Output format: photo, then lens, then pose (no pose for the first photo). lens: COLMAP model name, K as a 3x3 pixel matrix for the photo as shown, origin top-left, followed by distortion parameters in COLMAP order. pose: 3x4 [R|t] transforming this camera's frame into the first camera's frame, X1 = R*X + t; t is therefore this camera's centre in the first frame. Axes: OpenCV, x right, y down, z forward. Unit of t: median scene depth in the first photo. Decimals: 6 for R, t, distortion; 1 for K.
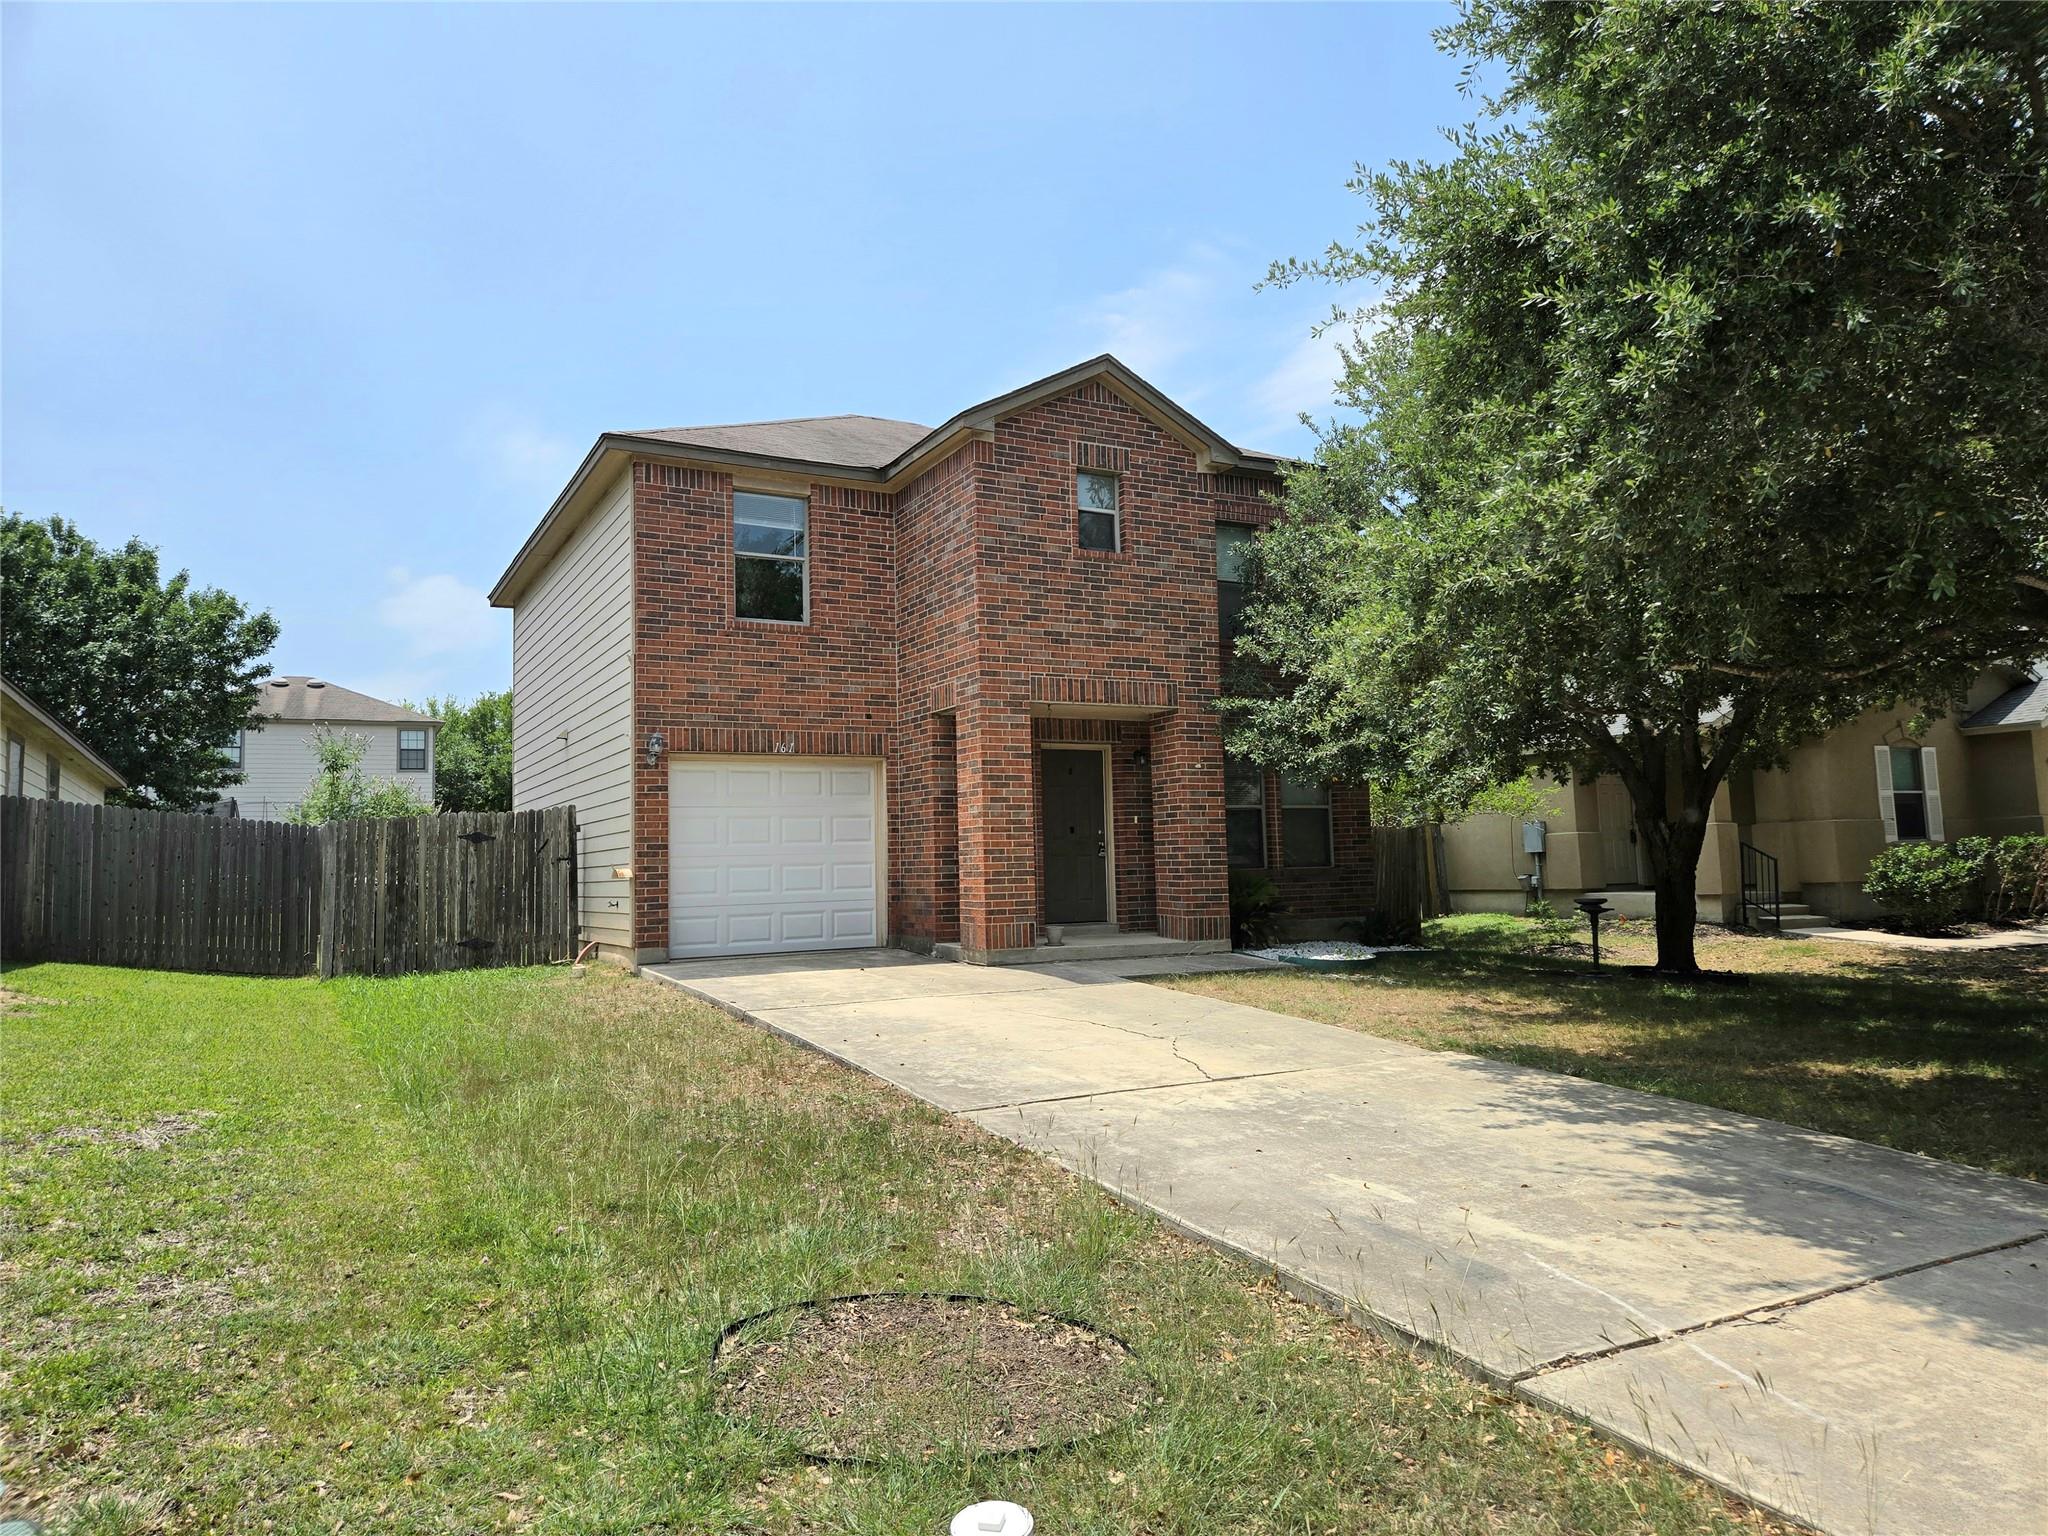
lens RADIAL K [[1379.2, 0, 1026.0], [0, 1379.2, 765.0], [0, 0, 1]] dist [0.009710, 0.000648]
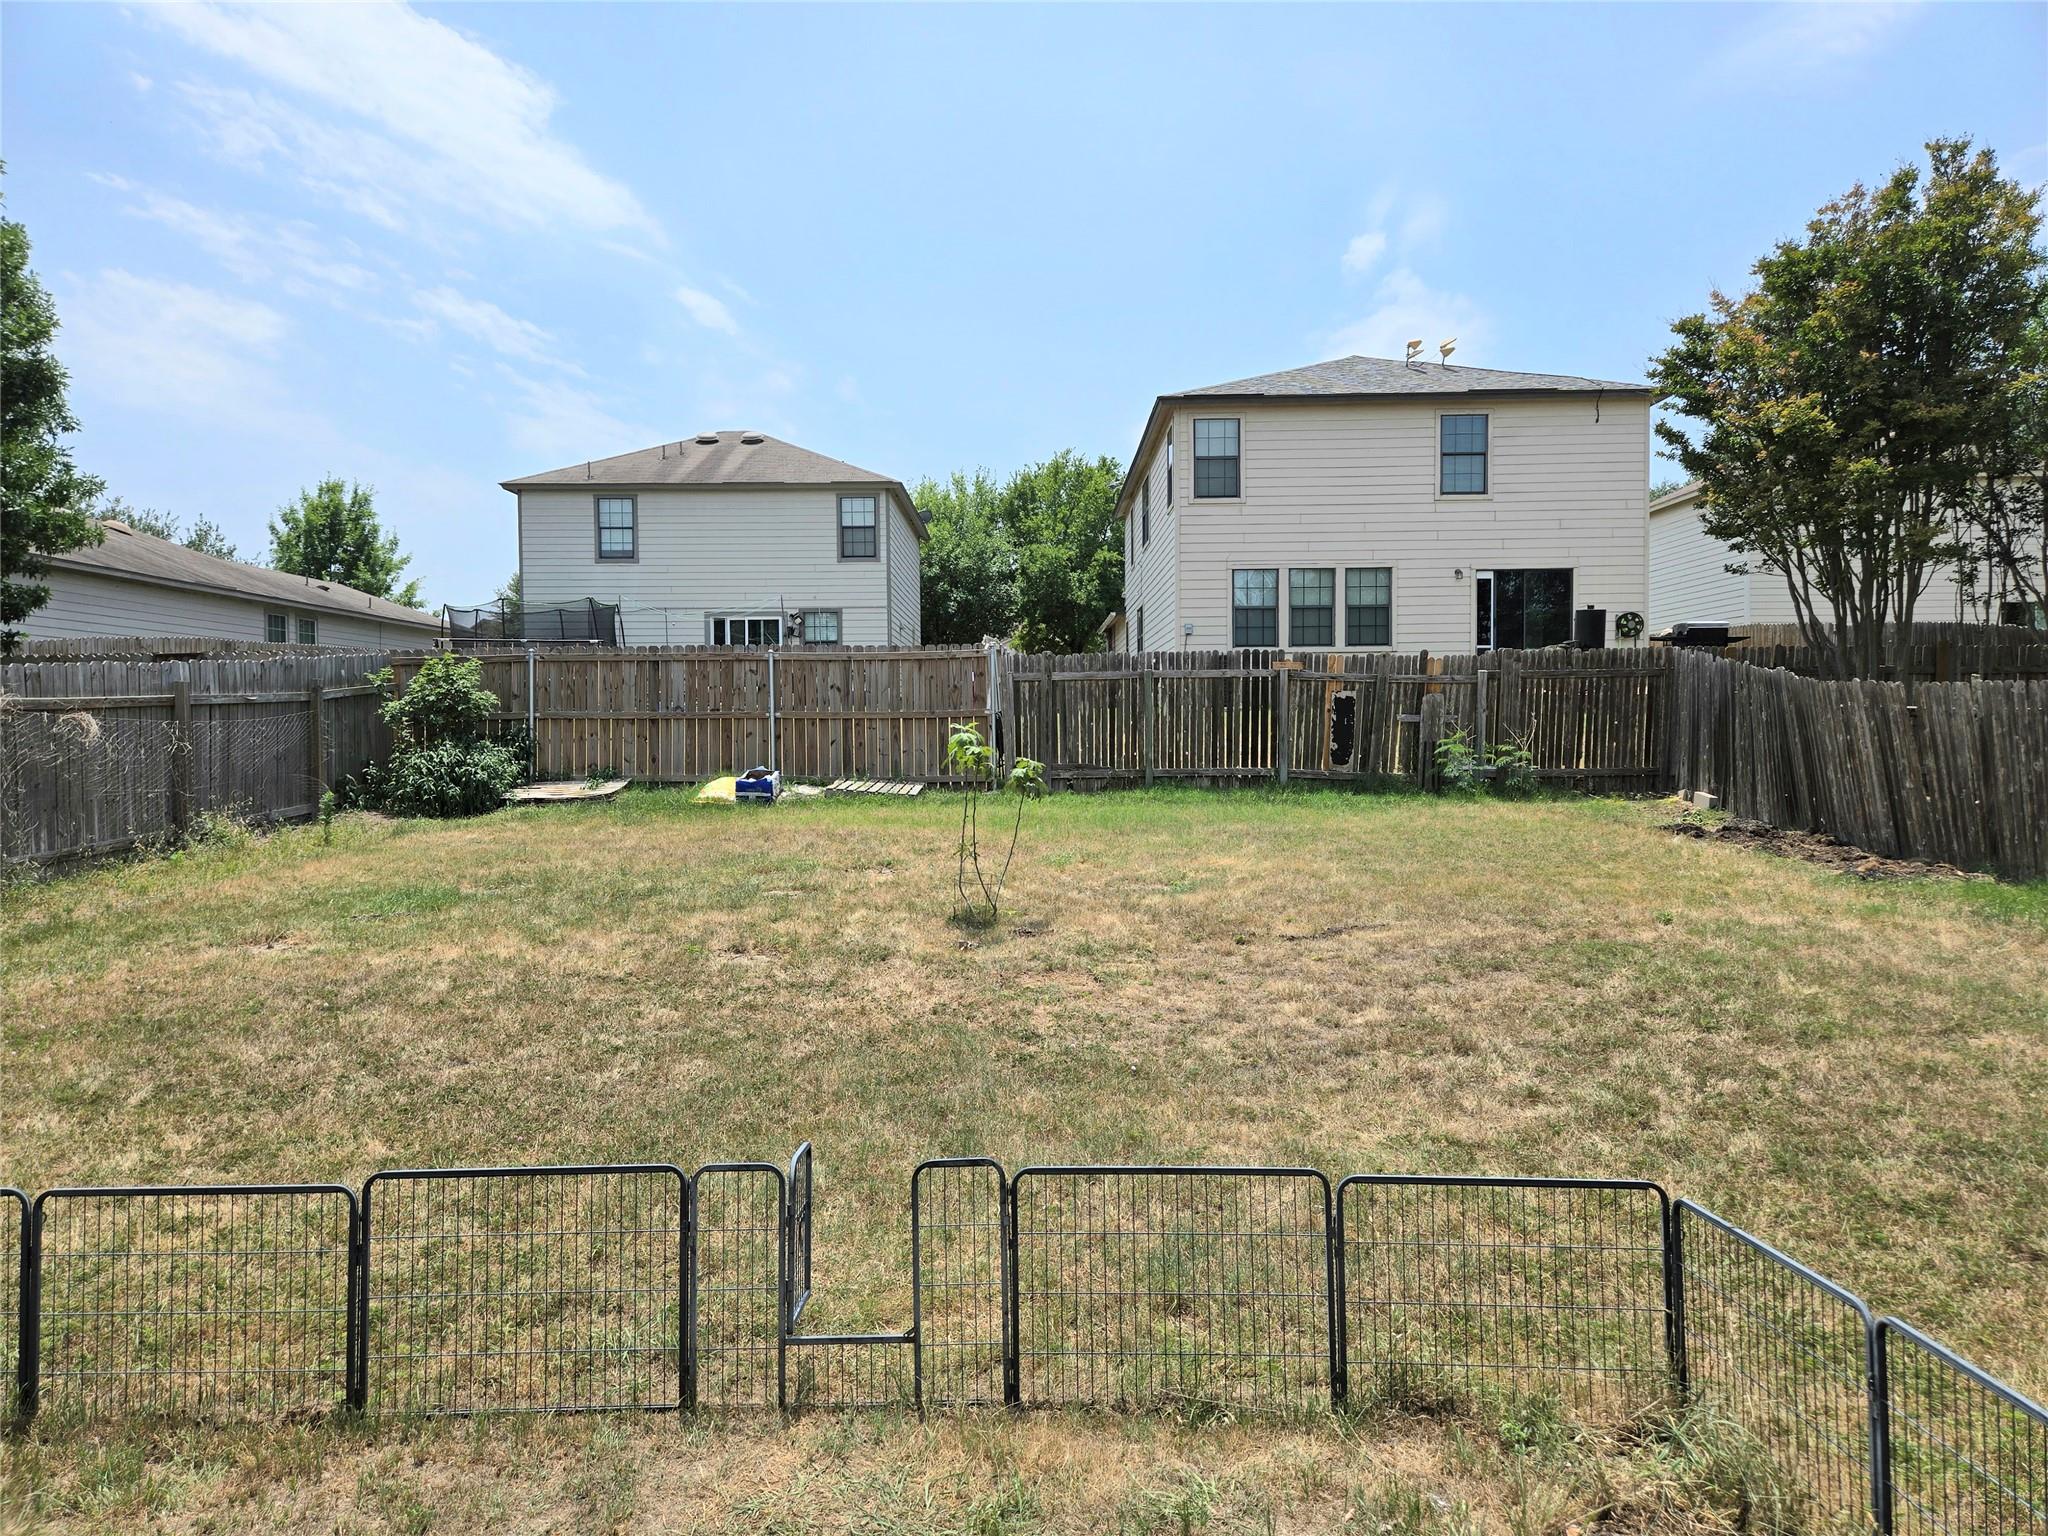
lens RADIAL K [[1379.2, 0, 1026.5], [0, 1379.2, 760.7], [0, 0, 1]] dist [0.009710, 0.000648]
pose [[0.878883, 0.038298, -0.475497, -0.055219], [0.016762, 0.993677, 0.111017, 0.027962], [0.476742, -0.105542, 0.872684, 0.449941]]
